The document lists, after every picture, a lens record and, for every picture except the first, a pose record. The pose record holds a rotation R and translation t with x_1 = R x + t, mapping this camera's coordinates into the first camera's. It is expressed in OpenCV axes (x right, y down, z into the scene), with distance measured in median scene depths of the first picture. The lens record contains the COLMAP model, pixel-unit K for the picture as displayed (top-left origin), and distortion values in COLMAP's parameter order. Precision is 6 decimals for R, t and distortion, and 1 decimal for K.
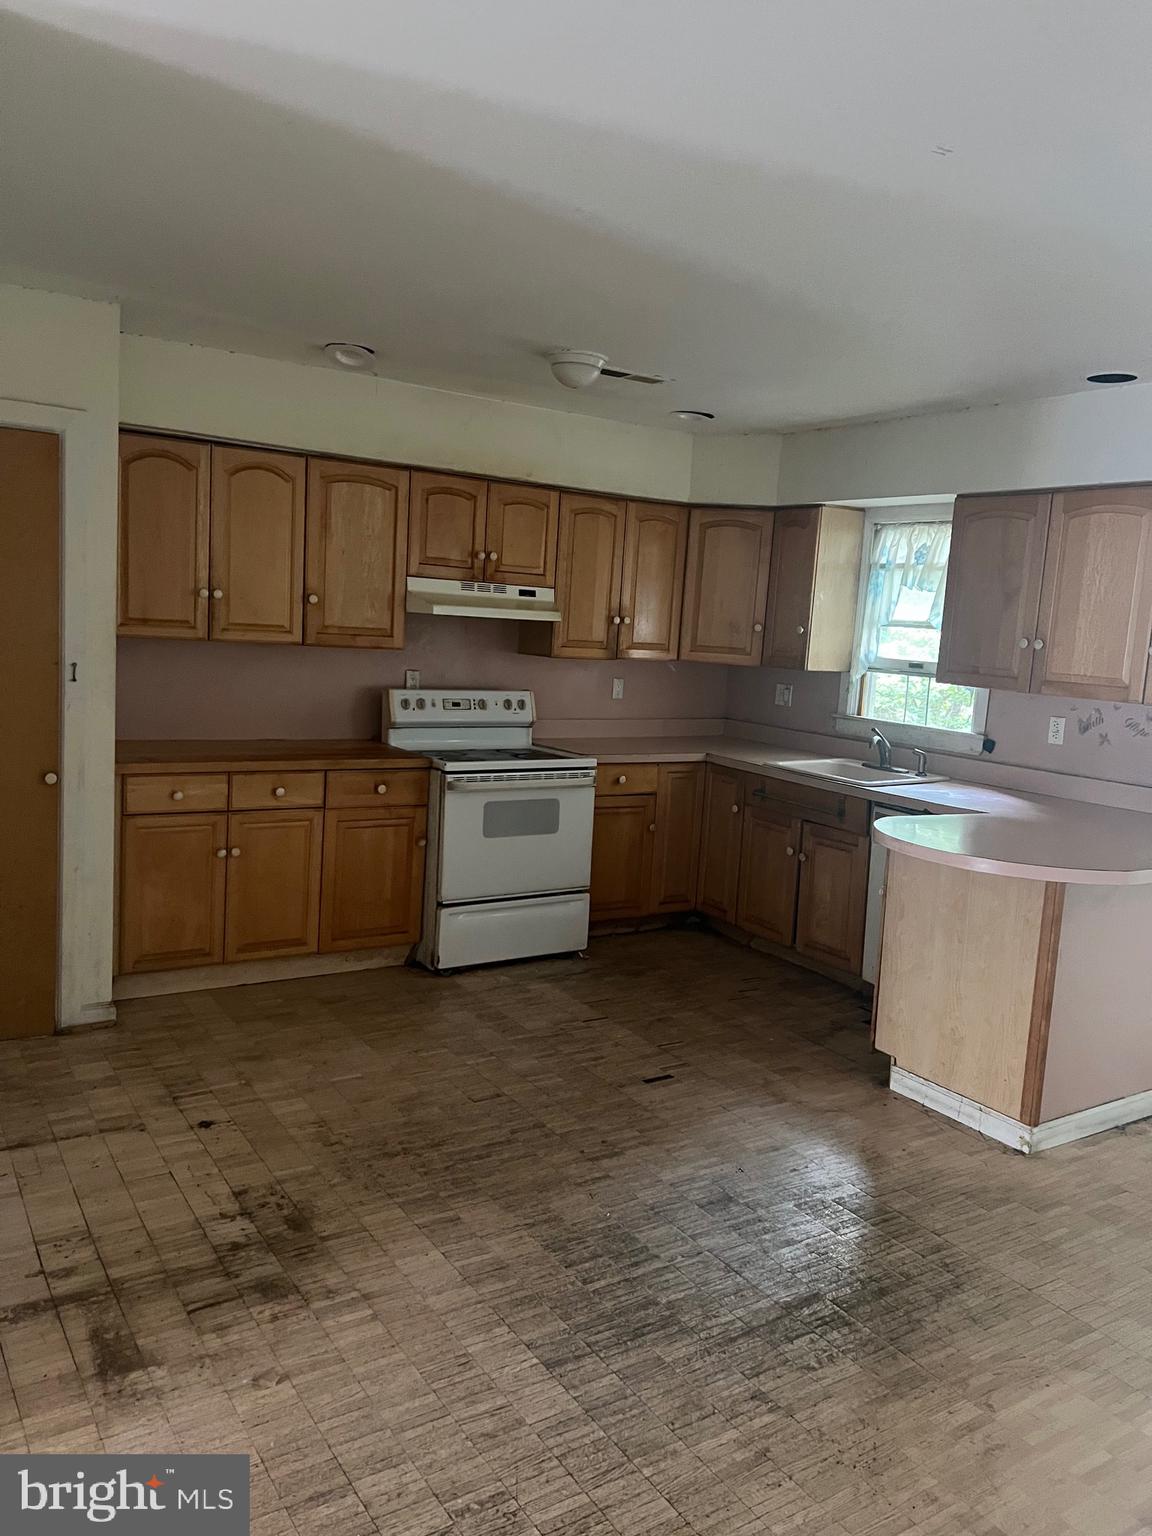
lens RADIAL K [[1158.1, 0, 572.8], [0, 1158.1, 769.0], [0, 0, 1]] dist [0.043753, -0.031694]
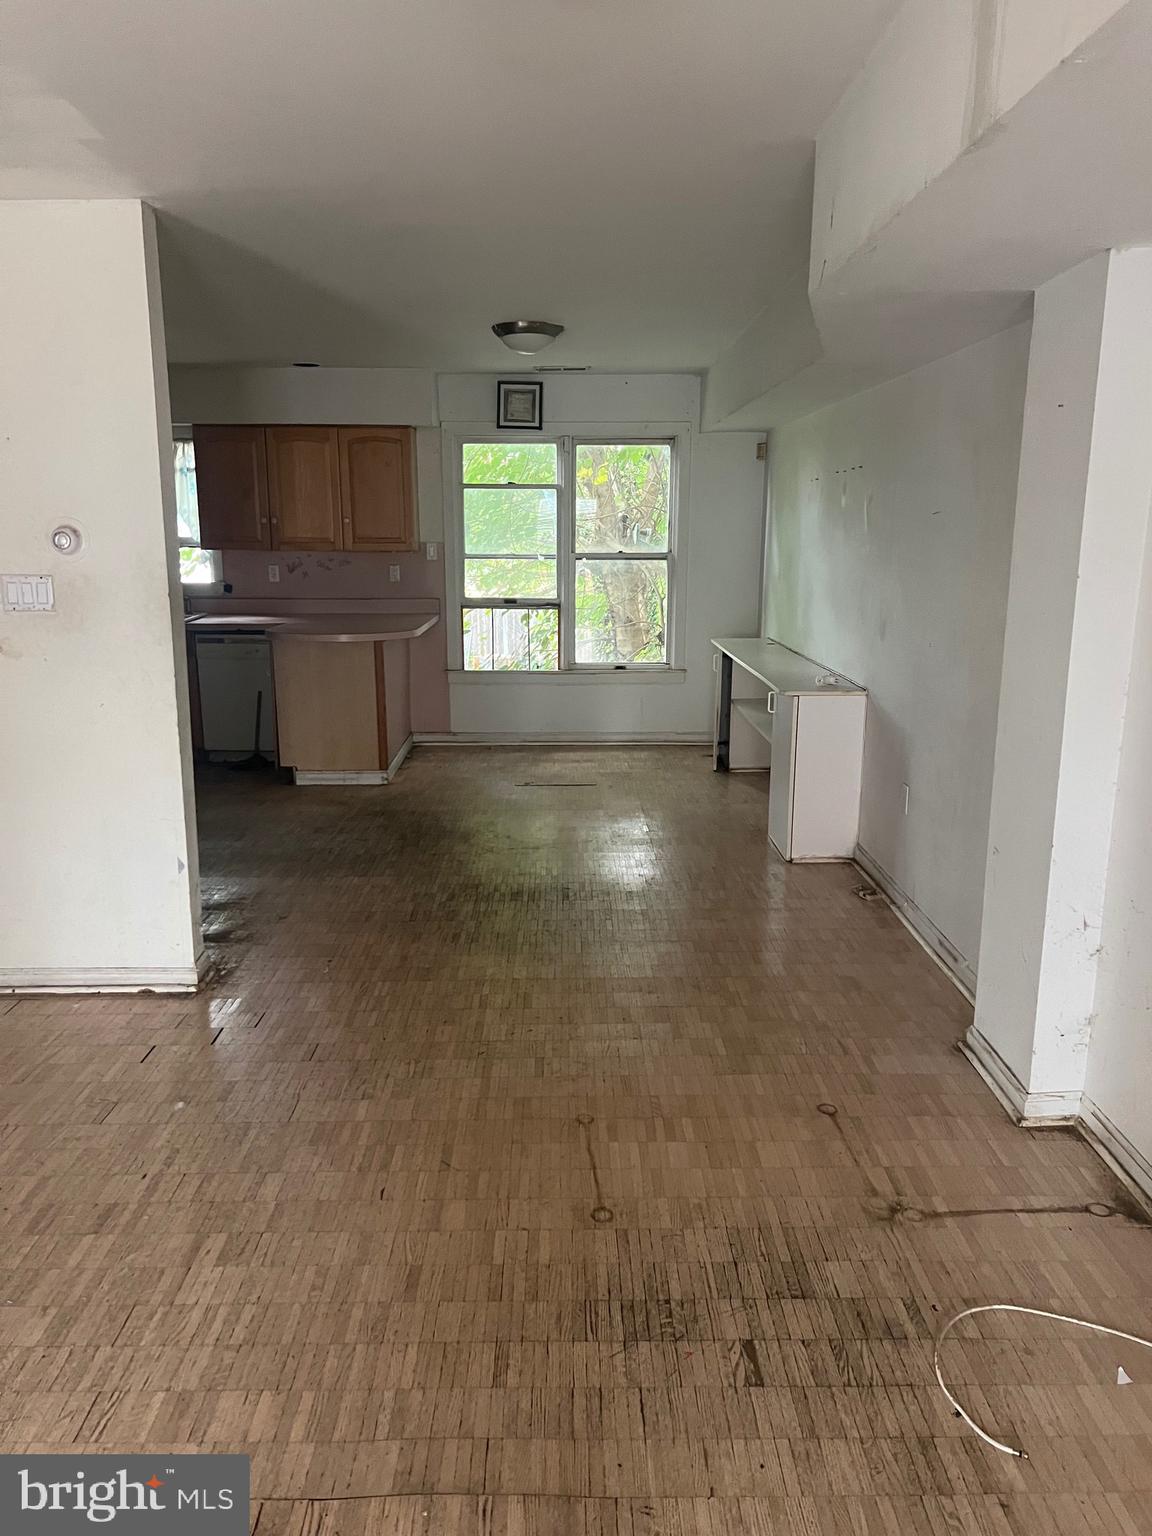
lens RADIAL K [[1158.1, 0, 576.6], [0, 1158.1, 772.0], [0, 0, 1]] dist [0.043753, -0.031694]
pose [[0.530745, -0.237261, 0.813644, -0.899328], [0.146406, 0.971250, 0.187718, -0.007612], [-0.834790, 0.019492, 0.550223, -0.295484]]
